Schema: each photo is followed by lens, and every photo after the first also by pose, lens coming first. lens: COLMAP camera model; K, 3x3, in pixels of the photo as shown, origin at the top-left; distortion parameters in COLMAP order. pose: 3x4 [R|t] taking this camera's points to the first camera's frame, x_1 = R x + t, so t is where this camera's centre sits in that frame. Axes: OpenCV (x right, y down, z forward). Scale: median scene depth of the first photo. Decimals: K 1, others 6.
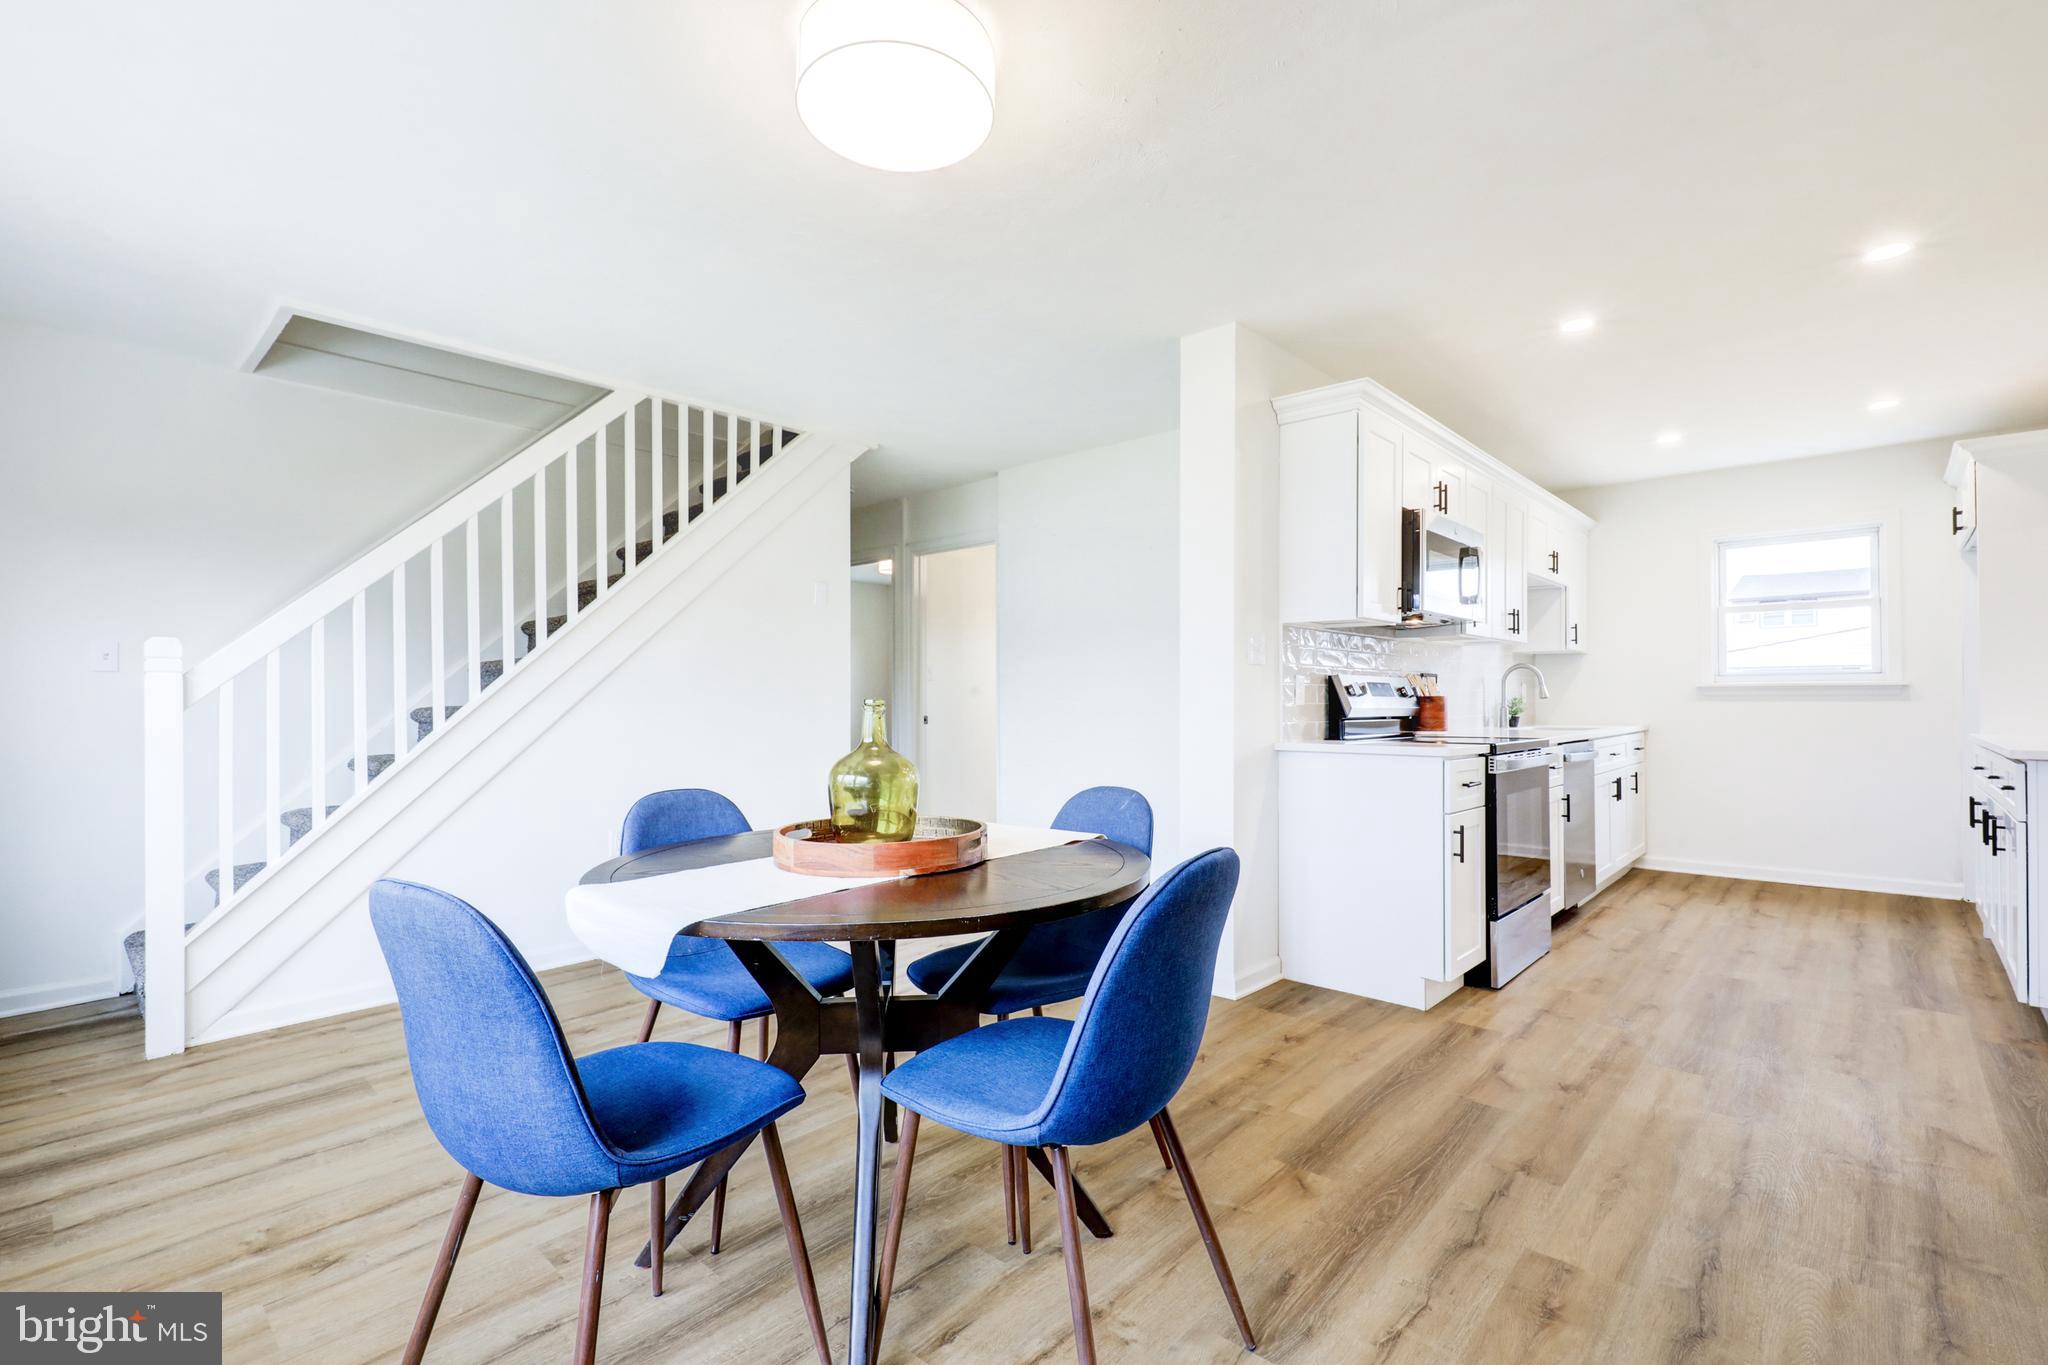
lens RADIAL K [[940.7, 0, 1017.7], [0, 940.7, 698.7], [0, 0, 1]] dist [-0.001826, 0.000004]
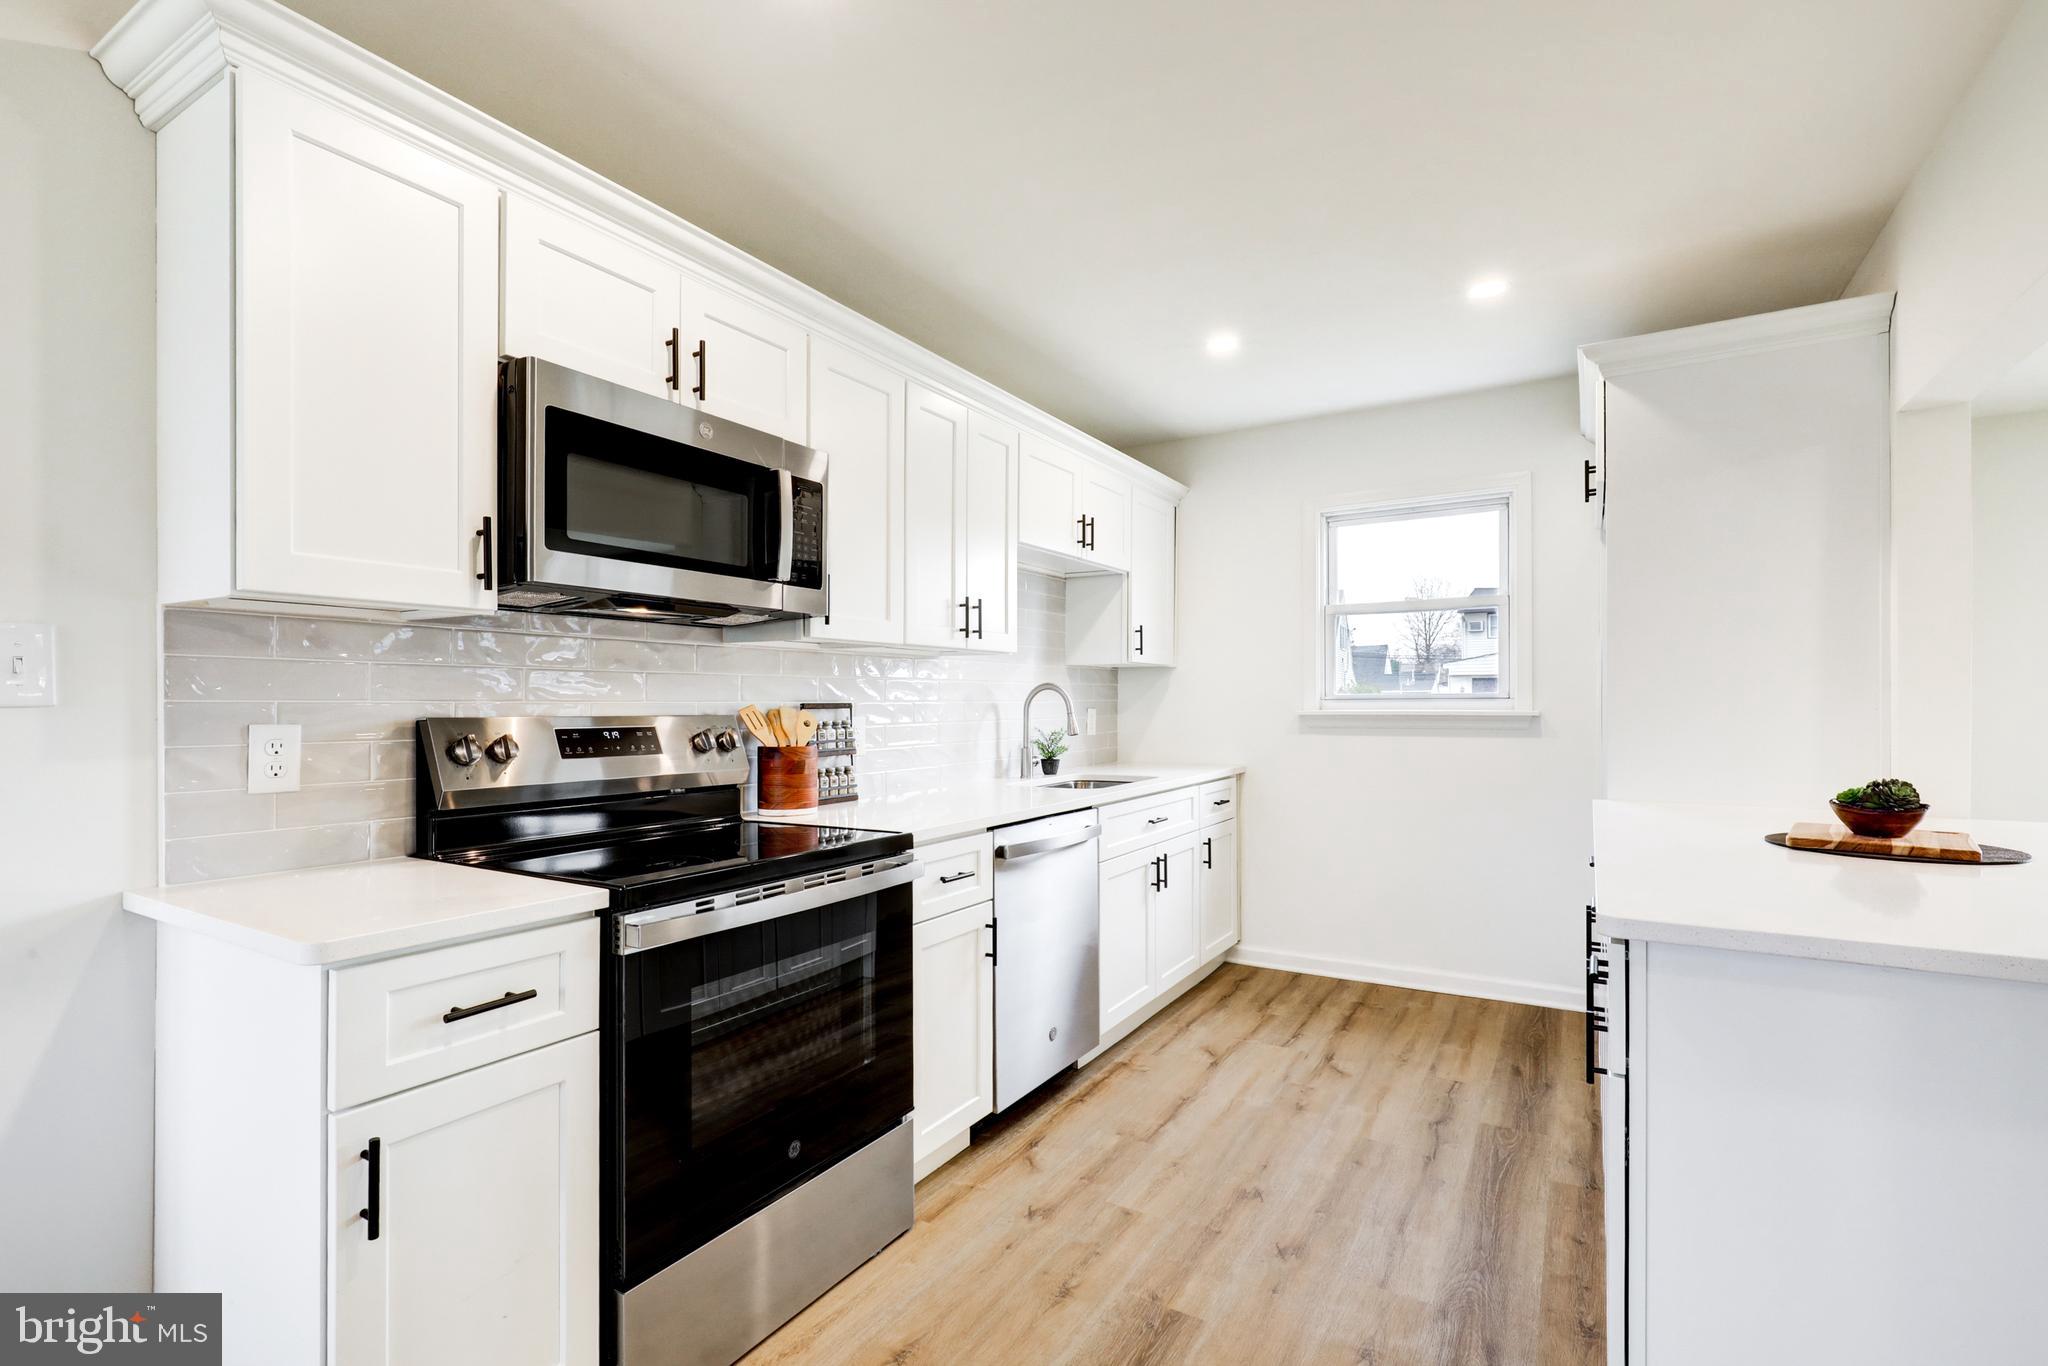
lens RADIAL K [[951.7, 0, 1019.8], [0, 951.7, 715.0], [0, 0, 1]] dist [-0.000795, -0.000195]
pose [[0.979853, -0.003848, 0.199684, 0.605711], [0.001124, 0.999905, 0.013755, -0.037768], [-0.199718, -0.013254, 0.979764, 0.533320]]
